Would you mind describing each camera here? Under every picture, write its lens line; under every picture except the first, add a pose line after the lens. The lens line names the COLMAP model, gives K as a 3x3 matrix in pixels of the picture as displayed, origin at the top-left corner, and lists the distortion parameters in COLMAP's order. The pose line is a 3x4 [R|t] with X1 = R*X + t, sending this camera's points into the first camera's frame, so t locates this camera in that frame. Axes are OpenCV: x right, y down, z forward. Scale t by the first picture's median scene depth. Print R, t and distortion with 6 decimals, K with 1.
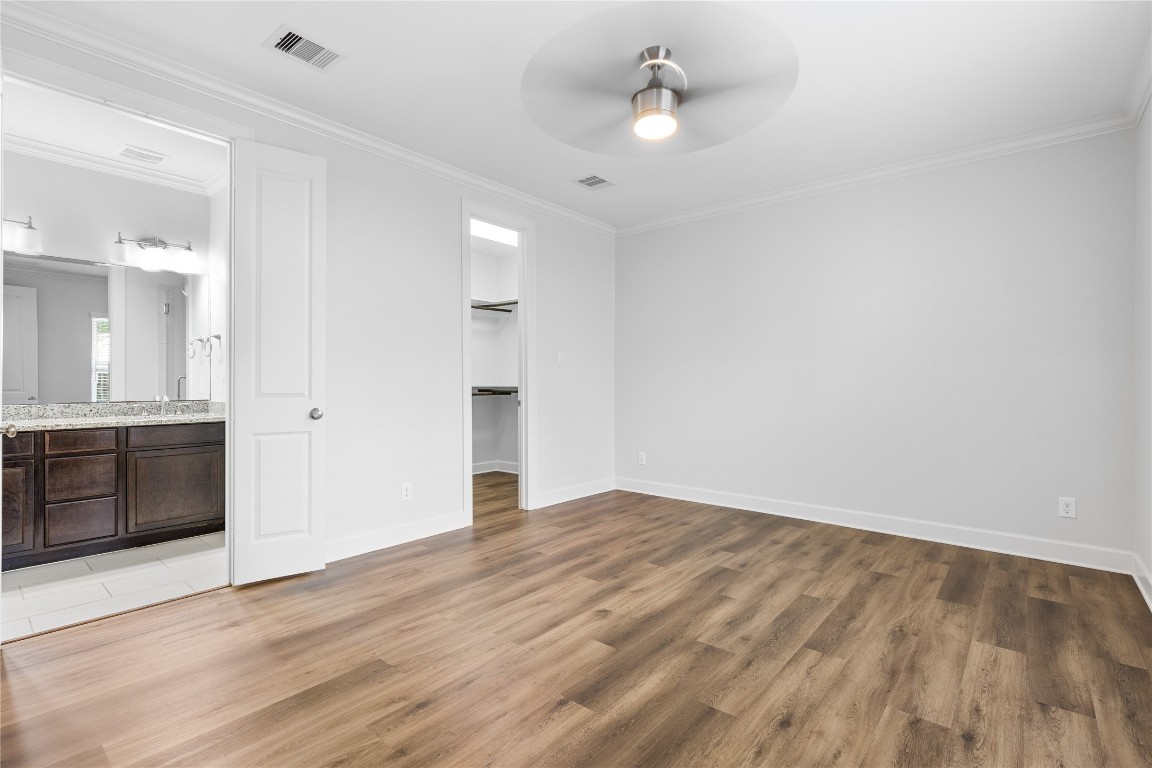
lens RADIAL K [[518.8, 0, 576.0], [0, 518.8, 384.0], [0, 0, 1]] dist [-0.000012, 0.000559]
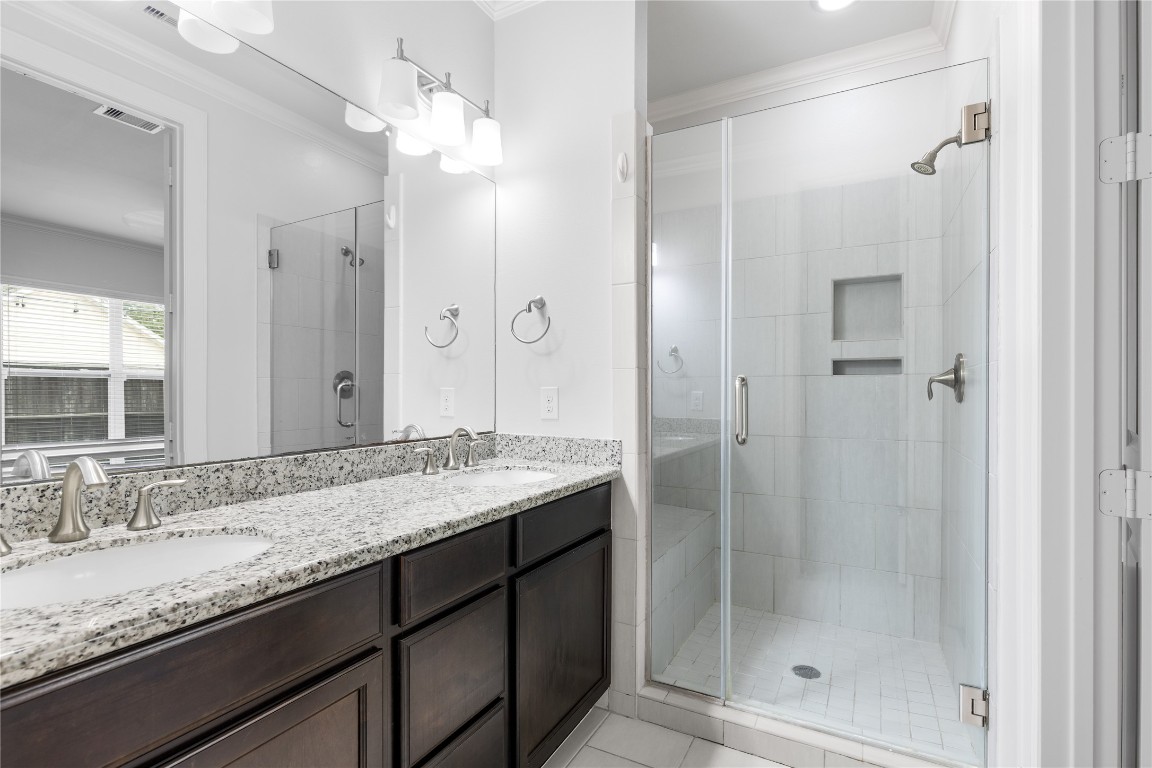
lens RADIAL K [[540.0, 0, 592.8], [0, 540.0, 386.6], [0, 0, 1]] dist [0.000654, -0.000097]
pose [[0.972774, 0.001659, 0.231749, -0.863624], [0.001588, 0.999903, -0.013821, -0.005402], [-0.231749, 0.013813, 0.972677, 0.565405]]
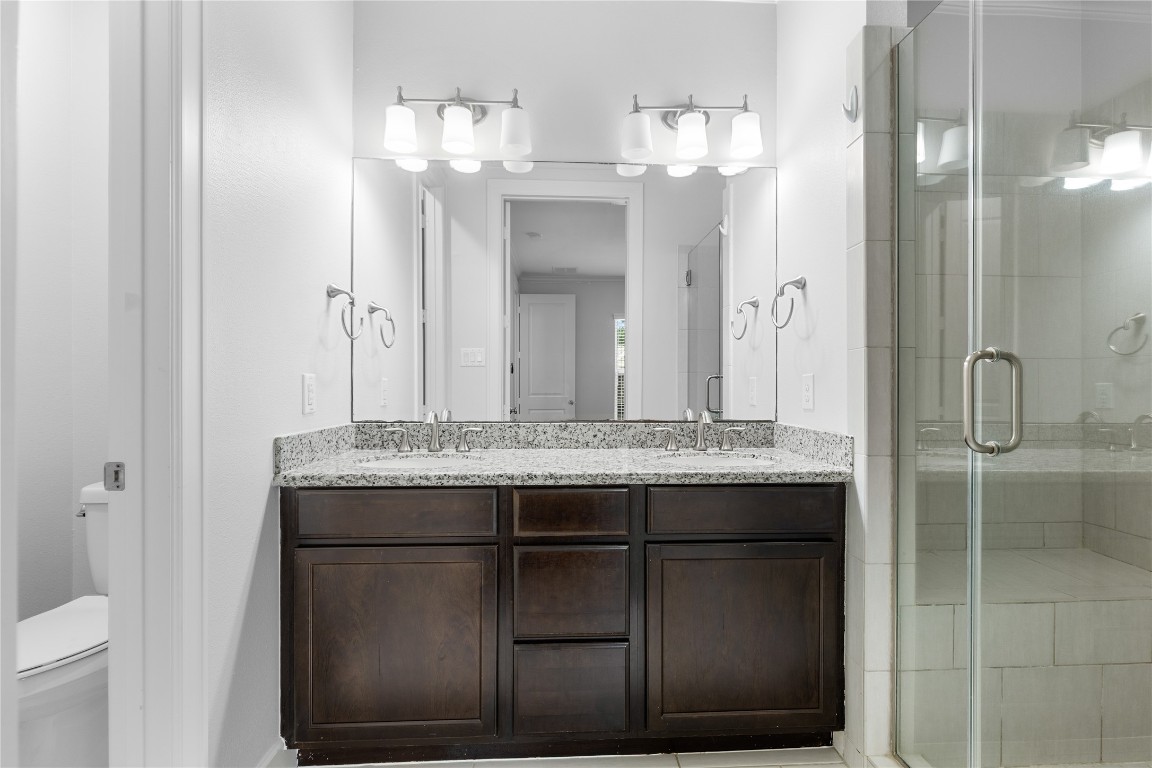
lens RADIAL K [[540.0, 0, 592.8], [0, 540.0, 386.6], [0, 0, 1]] dist [0.000654, -0.000097]
pose [[0.694022, -0.001048, -0.719953, -0.542546], [-0.005059, 0.999967, -0.006332, 0.003201], [0.719936, 0.008037, 0.693994, 0.620833]]
